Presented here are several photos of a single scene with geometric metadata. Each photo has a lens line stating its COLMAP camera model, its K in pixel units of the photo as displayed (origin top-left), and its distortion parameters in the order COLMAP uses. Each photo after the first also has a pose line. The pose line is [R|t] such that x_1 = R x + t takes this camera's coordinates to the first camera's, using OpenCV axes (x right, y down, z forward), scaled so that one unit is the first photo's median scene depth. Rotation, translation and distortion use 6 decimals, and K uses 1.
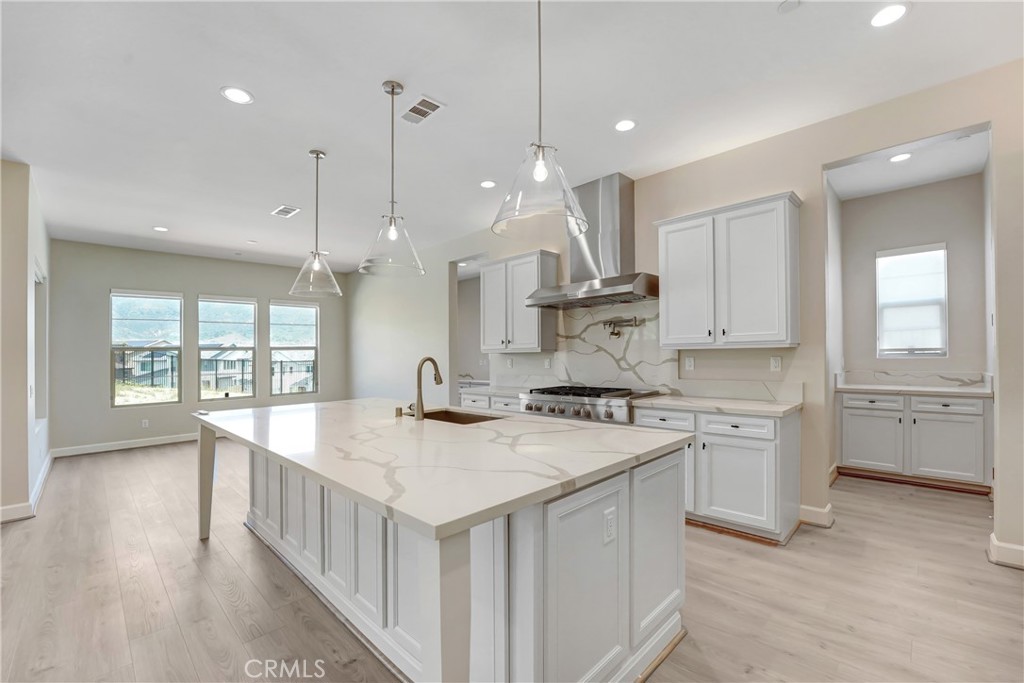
lens RADIAL K [[442.0, 0, 526.7], [0, 442.0, 351.5], [0, 0, 1]] dist [-0.019859, -0.000552]
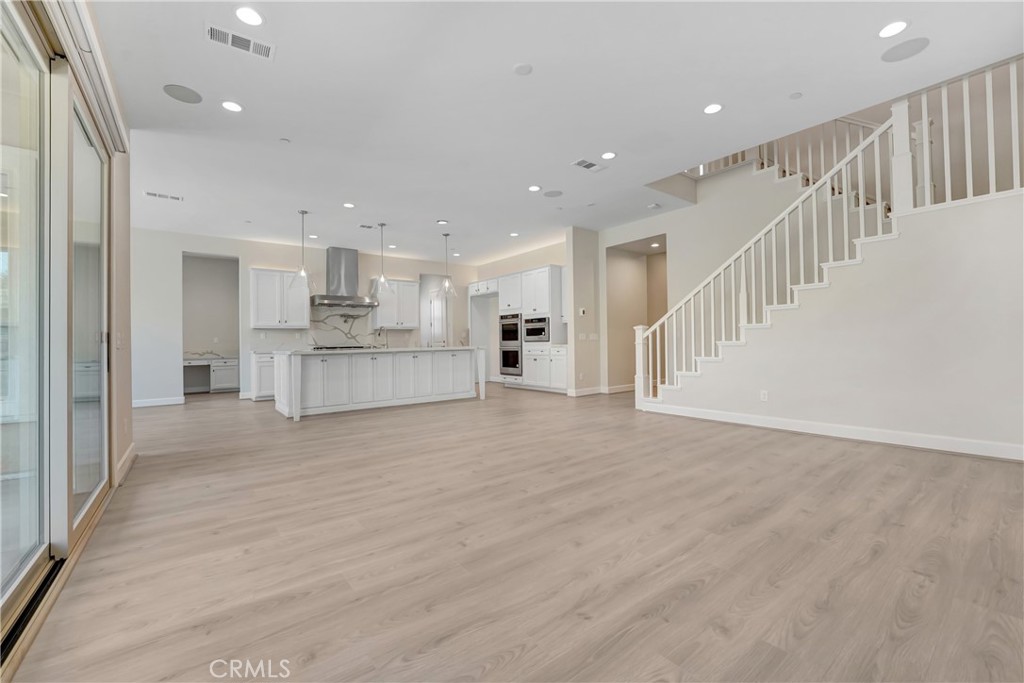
lens RADIAL K [[442.0, 0, 516.5], [0, 442.0, 347.2], [0, 0, 1]] dist [-0.019859, -0.000552]
pose [[0.143328, 0.010961, 0.989615, -1.797478], [0.011391, 0.999854, -0.012724, 0.122979], [-0.989610, 0.013096, 0.143182, -0.118495]]
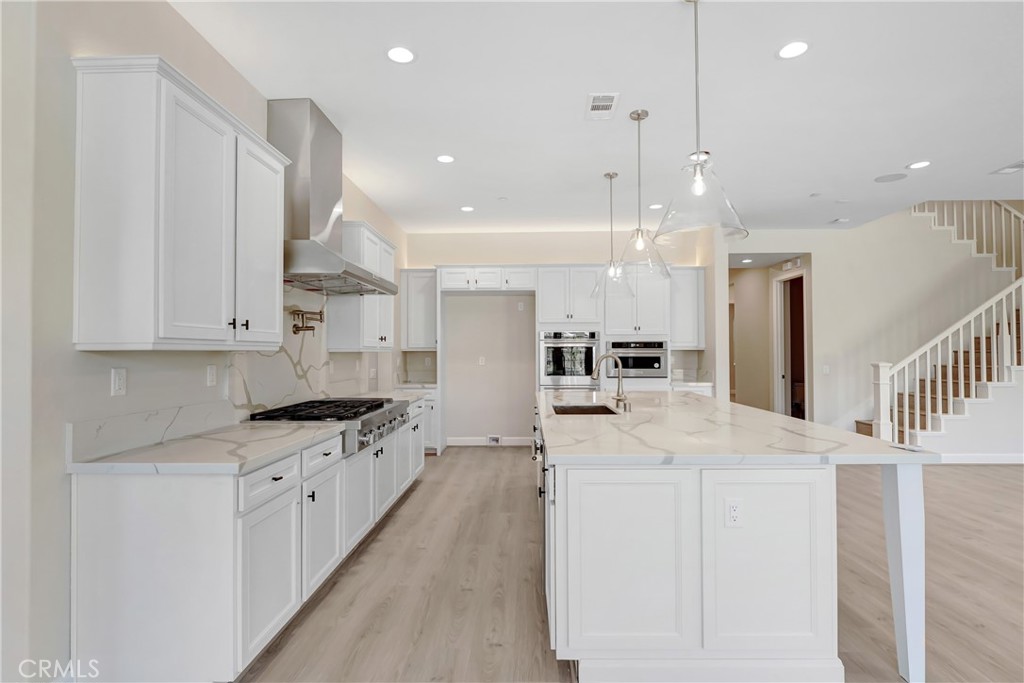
lens RADIAL K [[496.3, 0, 535.6], [0, 496.3, 352.3], [0, 0, 1]] dist [-0.003101, -0.000064]
pose [[-0.690775, 0.025279, 0.722628, -0.662997], [0.017517, 0.999680, -0.018225, 0.021415], [-0.722858, 0.000069, -0.690997, 1.291402]]
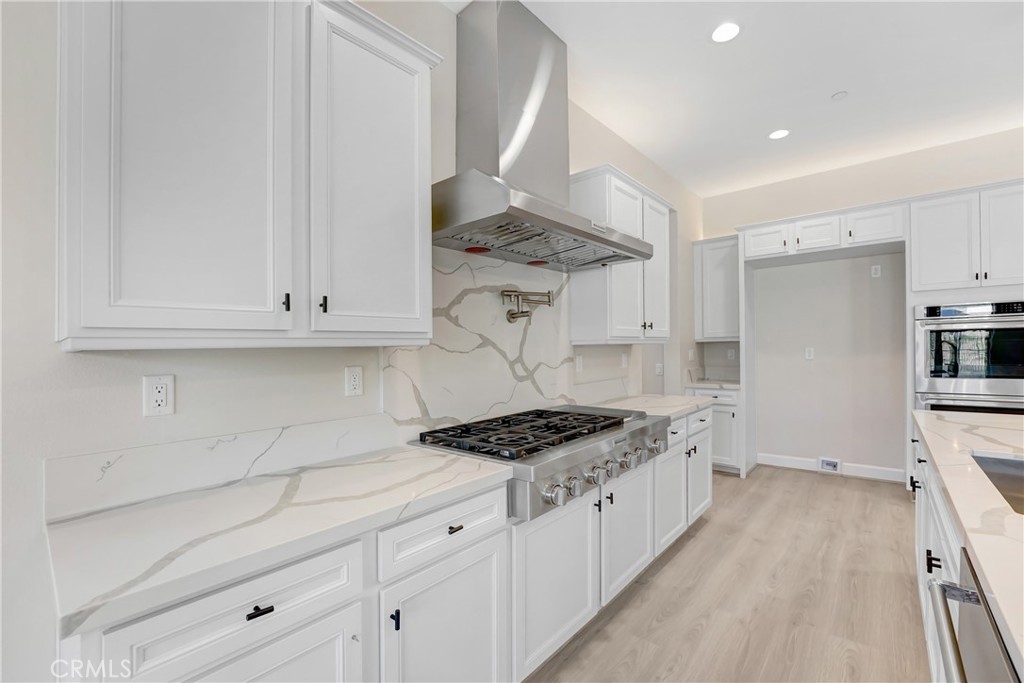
lens RADIAL K [[442.0, 0, 535.5], [0, 442.0, 354.9], [0, 0, 1]] dist [-0.019859, -0.000552]
pose [[-0.077228, 0.007280, 0.996987, -0.353772], [0.019410, 0.999795, -0.005797, 0.013883], [-0.996825, 0.018904, -0.077353, 1.024490]]
